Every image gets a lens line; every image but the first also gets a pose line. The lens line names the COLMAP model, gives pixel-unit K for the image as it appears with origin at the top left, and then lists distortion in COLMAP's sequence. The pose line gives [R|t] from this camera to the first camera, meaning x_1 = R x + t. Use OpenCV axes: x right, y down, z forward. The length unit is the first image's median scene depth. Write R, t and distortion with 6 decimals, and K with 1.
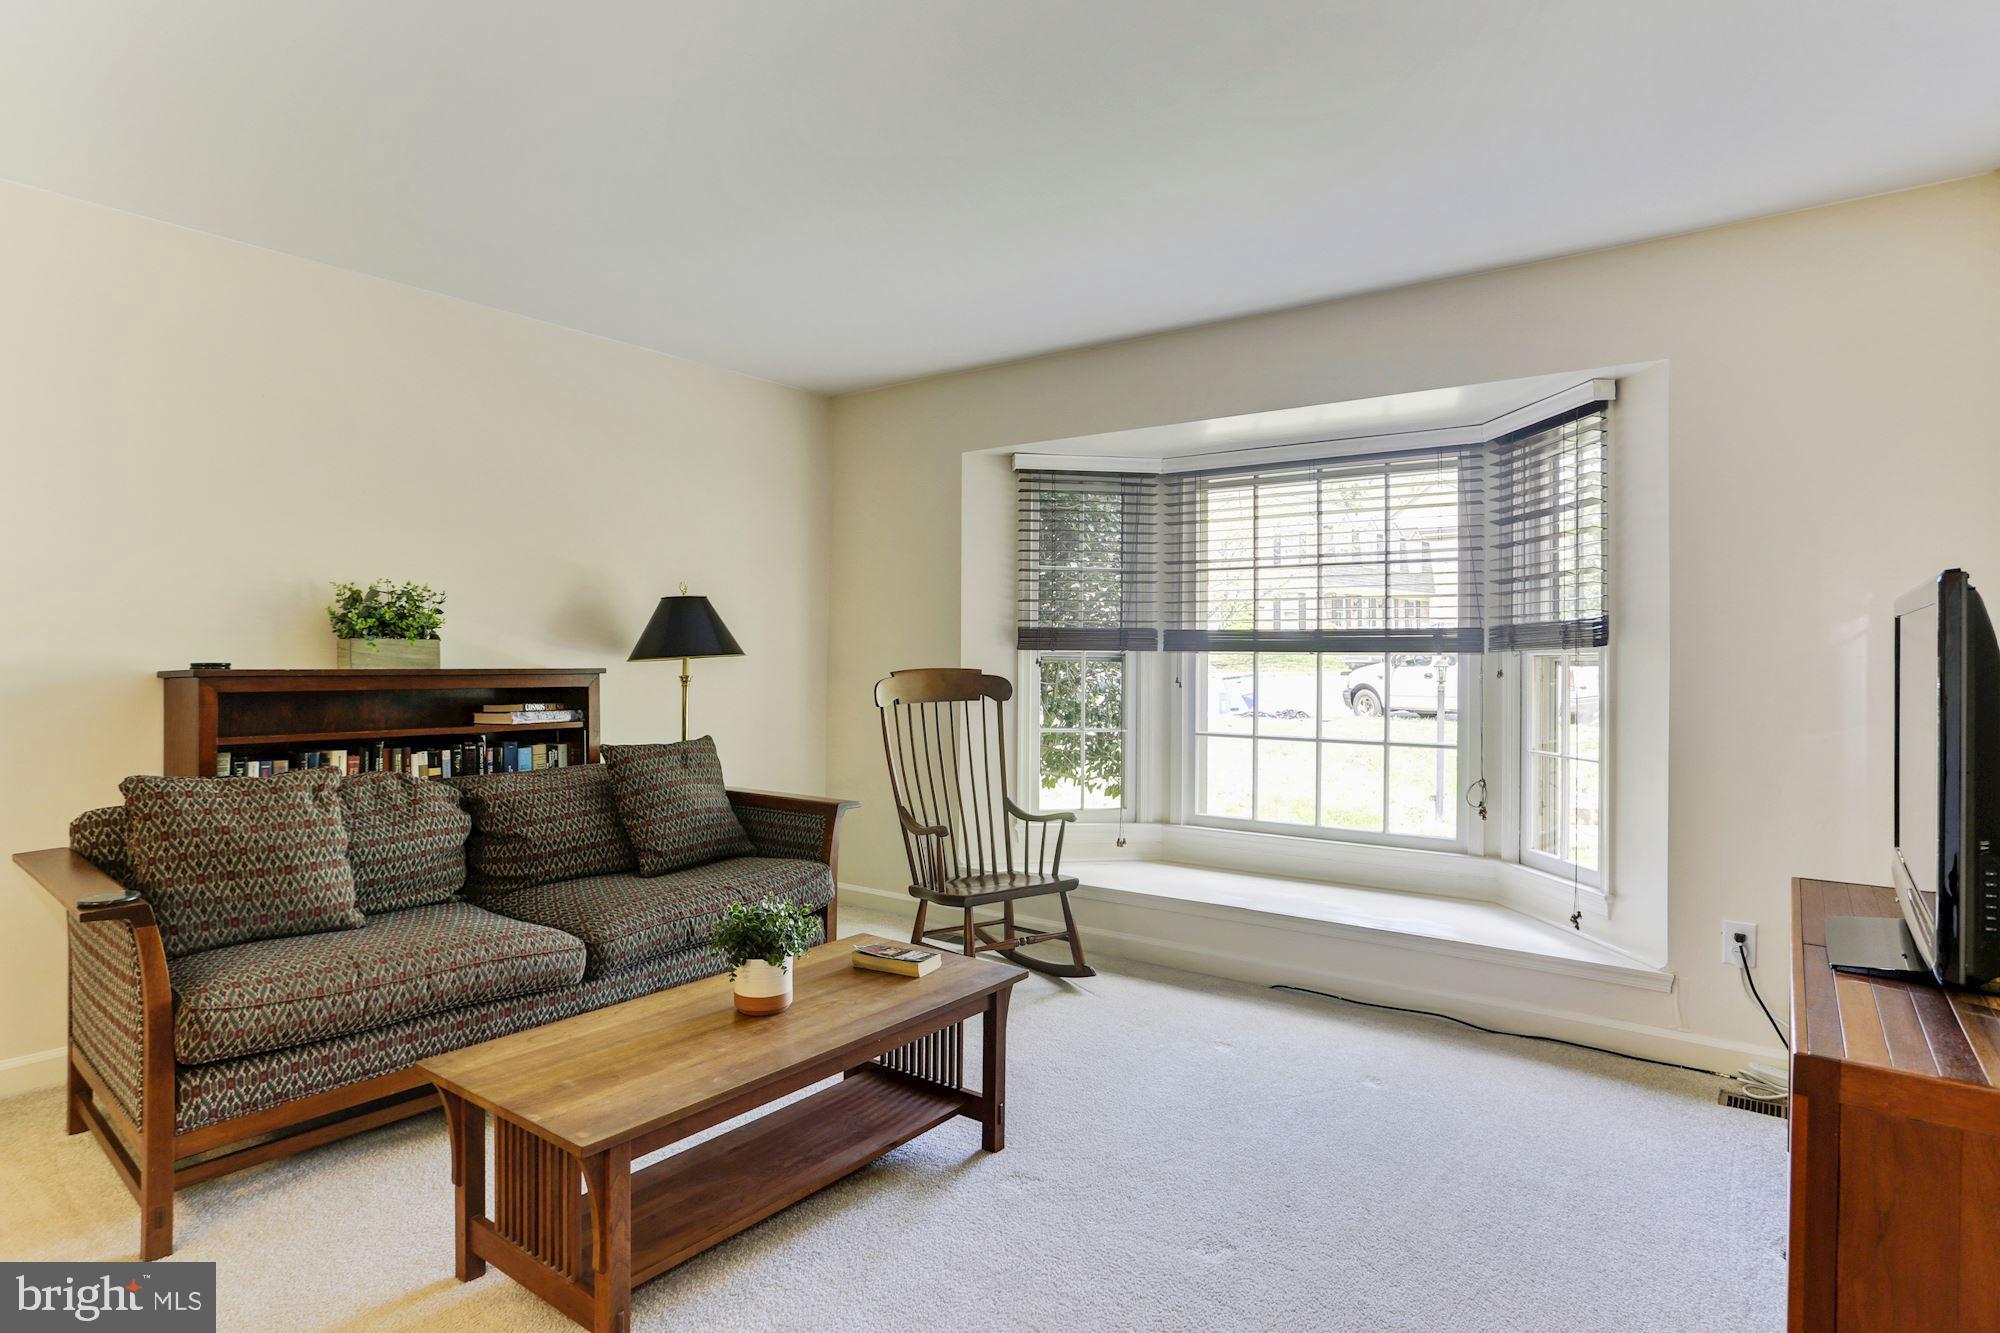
lens RADIAL K [[1070.5, 0, 1003.7], [0, 1070.5, 649.3], [0, 0, 1]] dist [-0.008256, 0.008634]
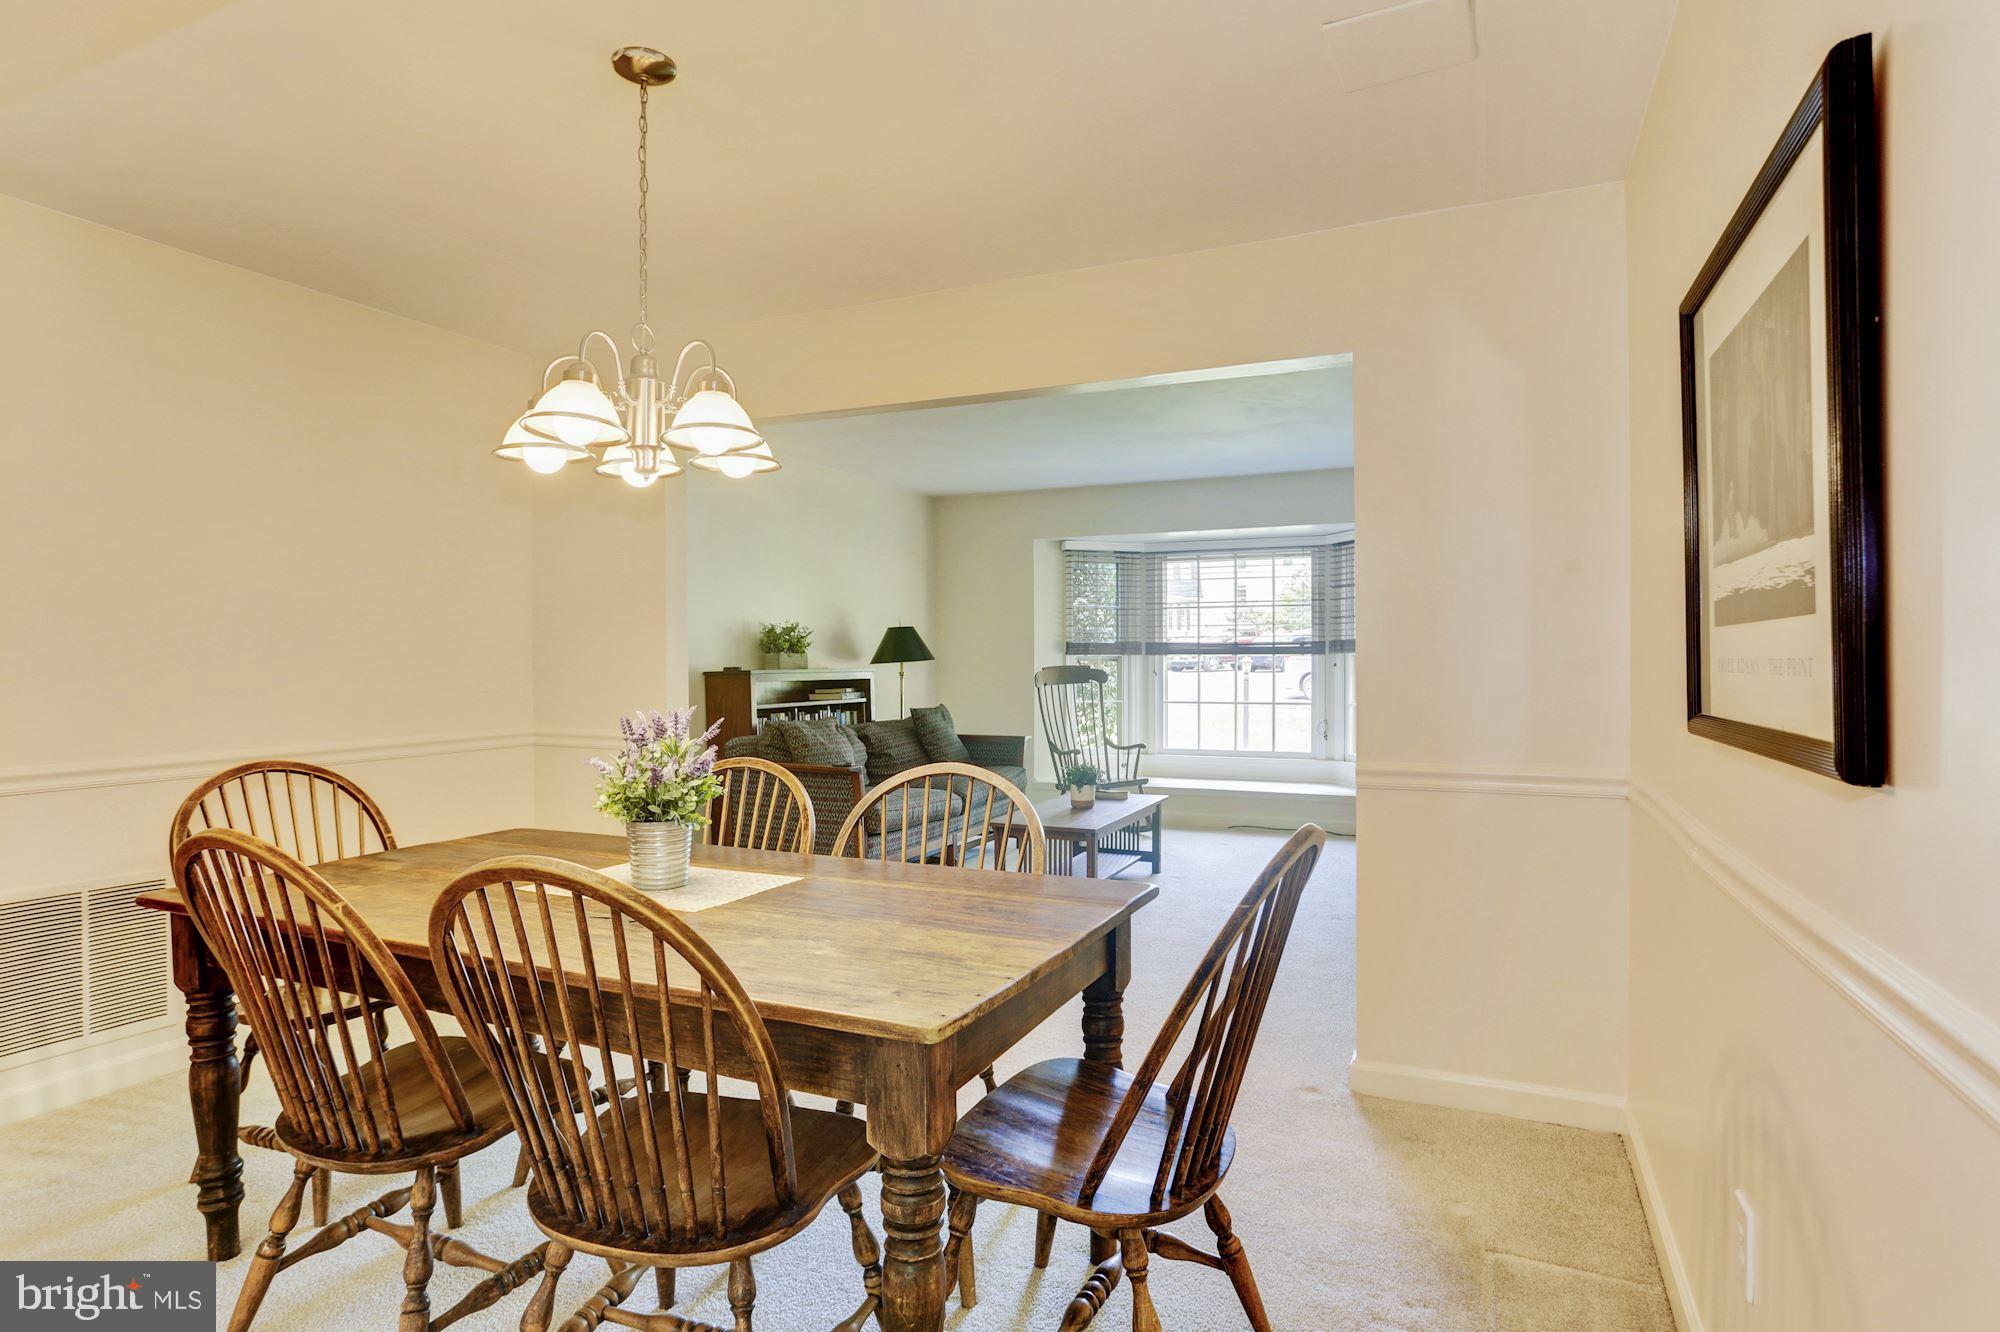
lens RADIAL K [[1070.5, 0, 991.5], [0, 1070.5, 657.7], [0, 0, 1]] dist [-0.008256, 0.008634]
pose [[0.977740, -0.012677, 0.209439, -0.520470], [0.011985, 0.999918, 0.004575, -0.005647], [-0.209479, -0.001963, 0.977811, -0.726779]]
